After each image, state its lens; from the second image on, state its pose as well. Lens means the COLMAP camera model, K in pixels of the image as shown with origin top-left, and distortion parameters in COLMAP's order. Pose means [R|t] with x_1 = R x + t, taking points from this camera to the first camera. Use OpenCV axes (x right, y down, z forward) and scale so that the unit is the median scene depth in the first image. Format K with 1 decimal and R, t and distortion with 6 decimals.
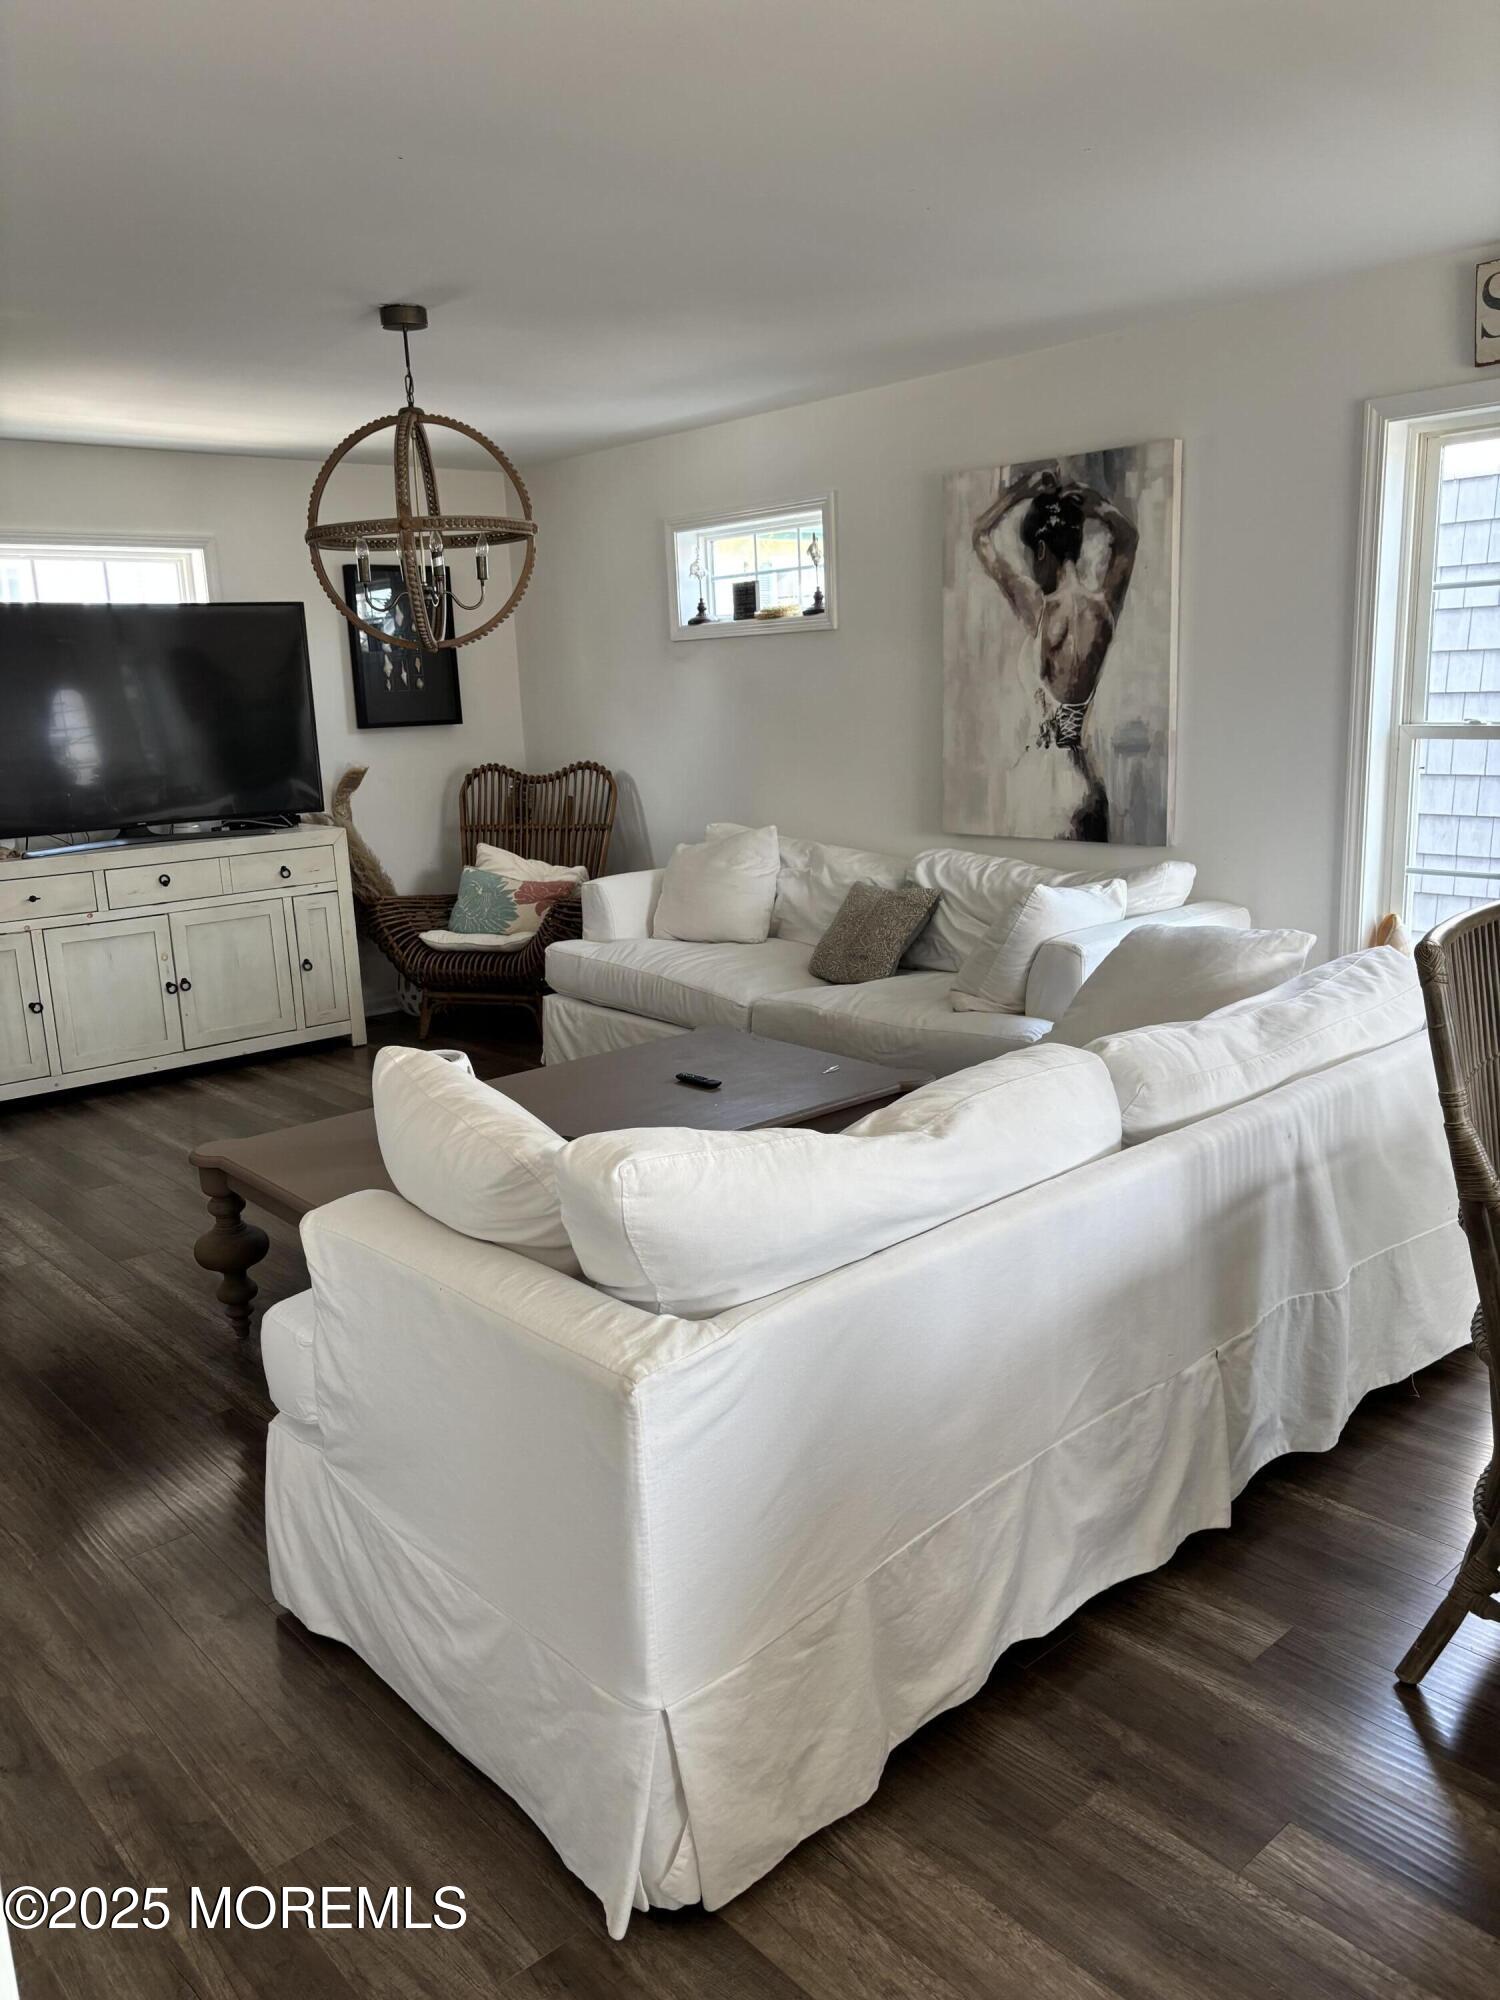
lens RADIAL K [[1496.2, 0, 731.2], [0, 1496.2, 998.9], [0, 0, 1]] dist [-0.008121, 0.002903]
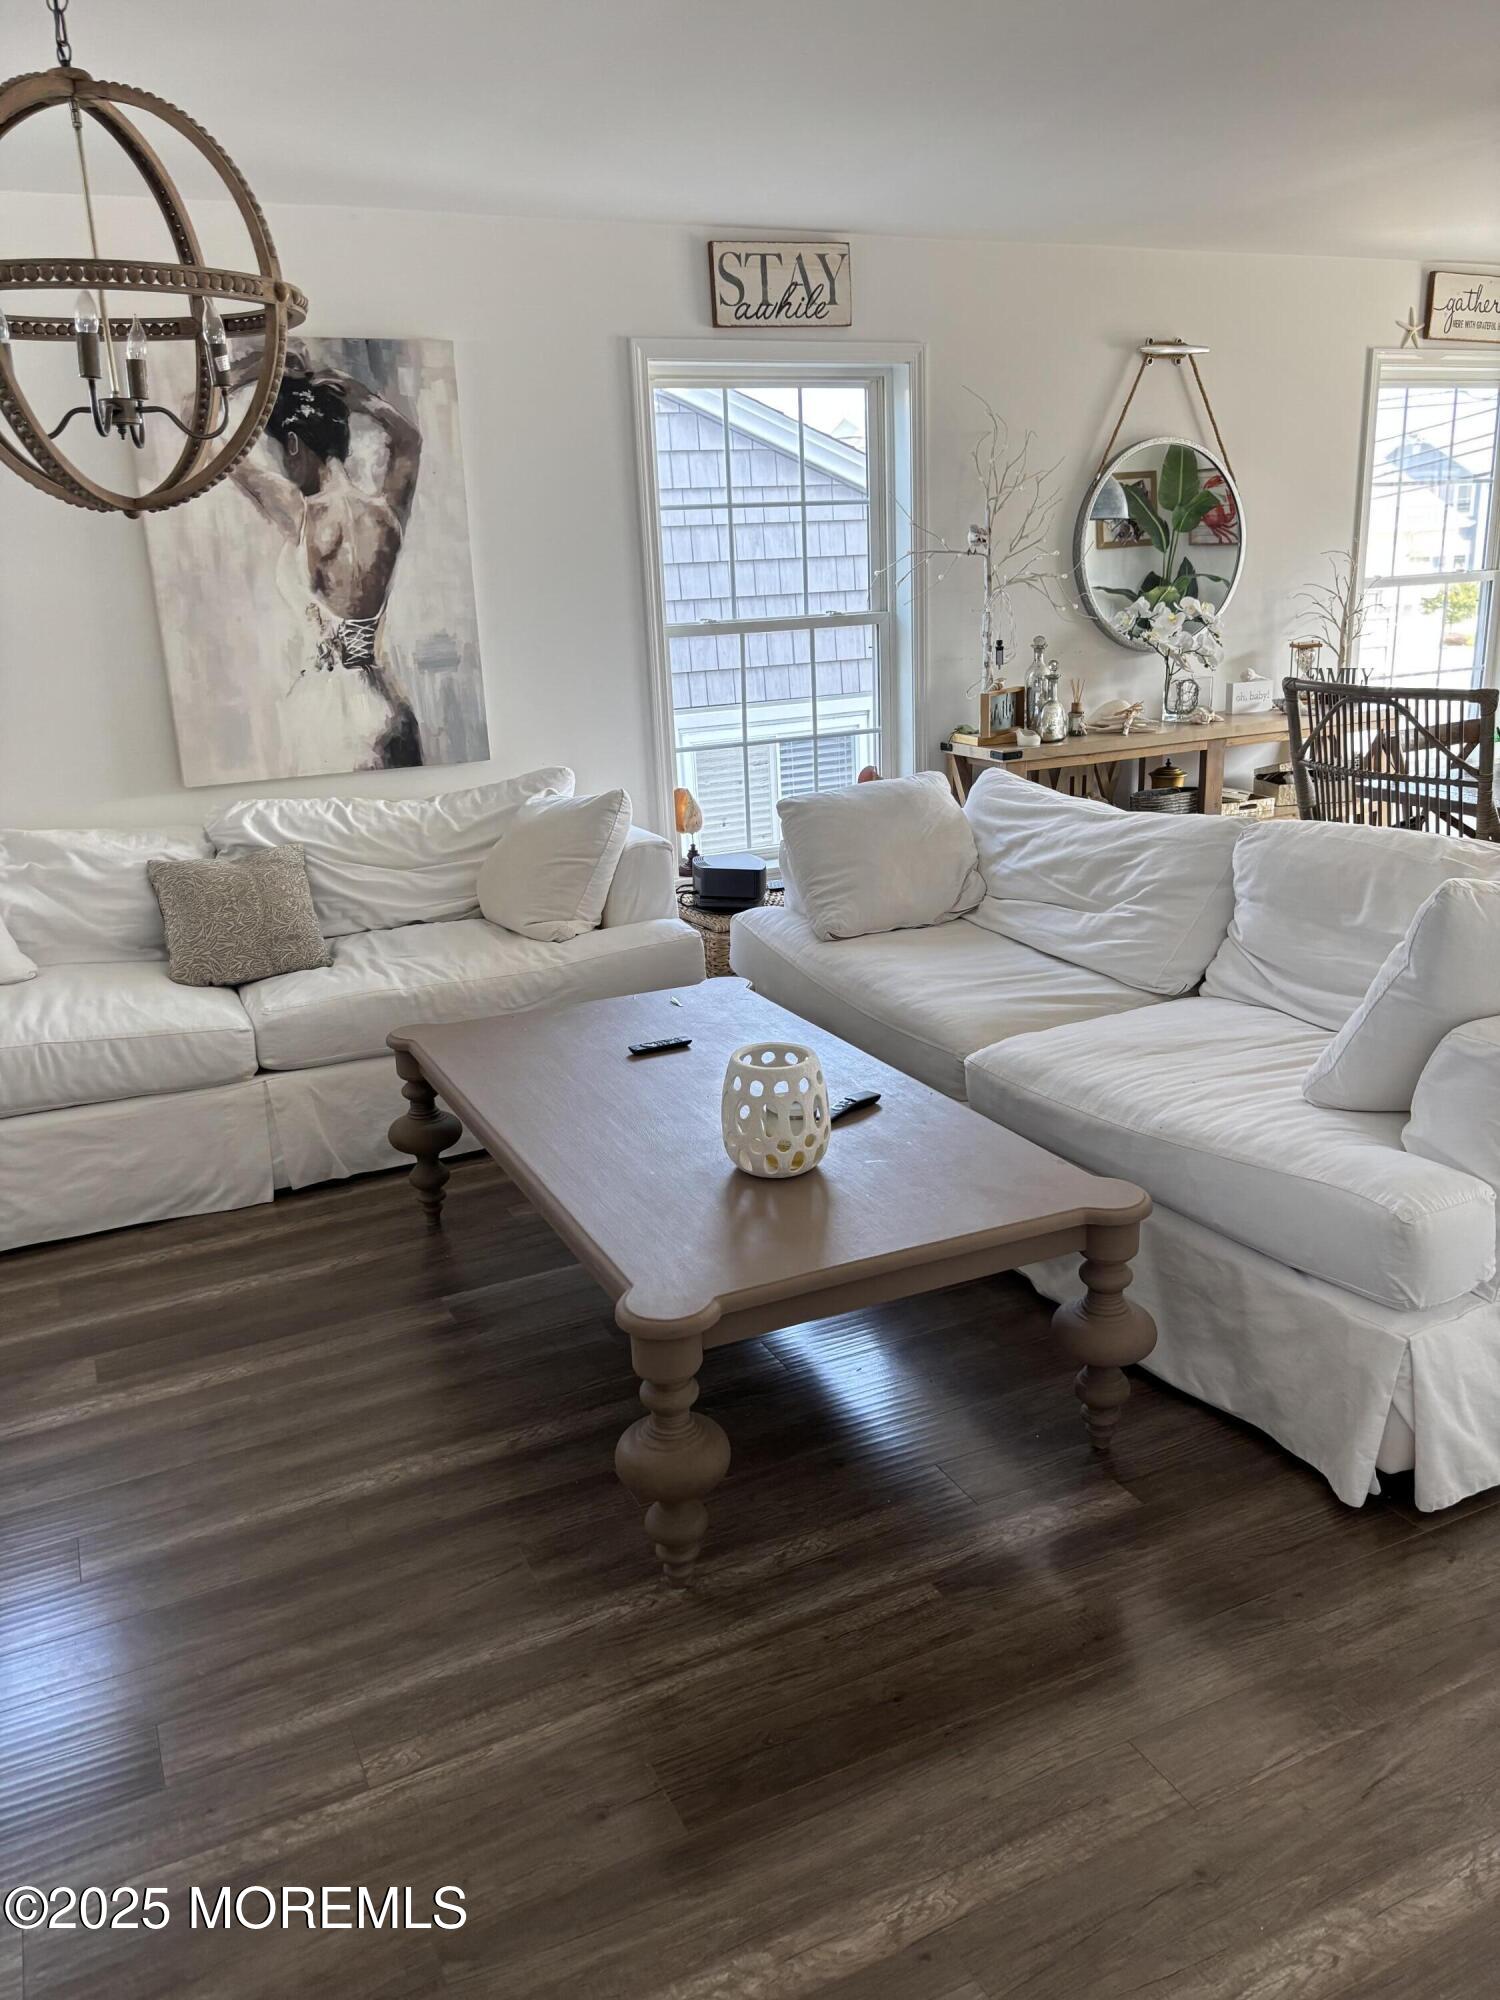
lens RADIAL K [[1496.2, 0, 733.9], [0, 1496.2, 1001.0], [0, 0, 1]] dist [-0.008121, 0.002903]
pose [[0.291332, -0.243149, 0.925205, -0.611523], [0.227807, 0.956969, 0.179764, -0.087783], [-0.929102, 0.158397, 0.334187, 0.527487]]
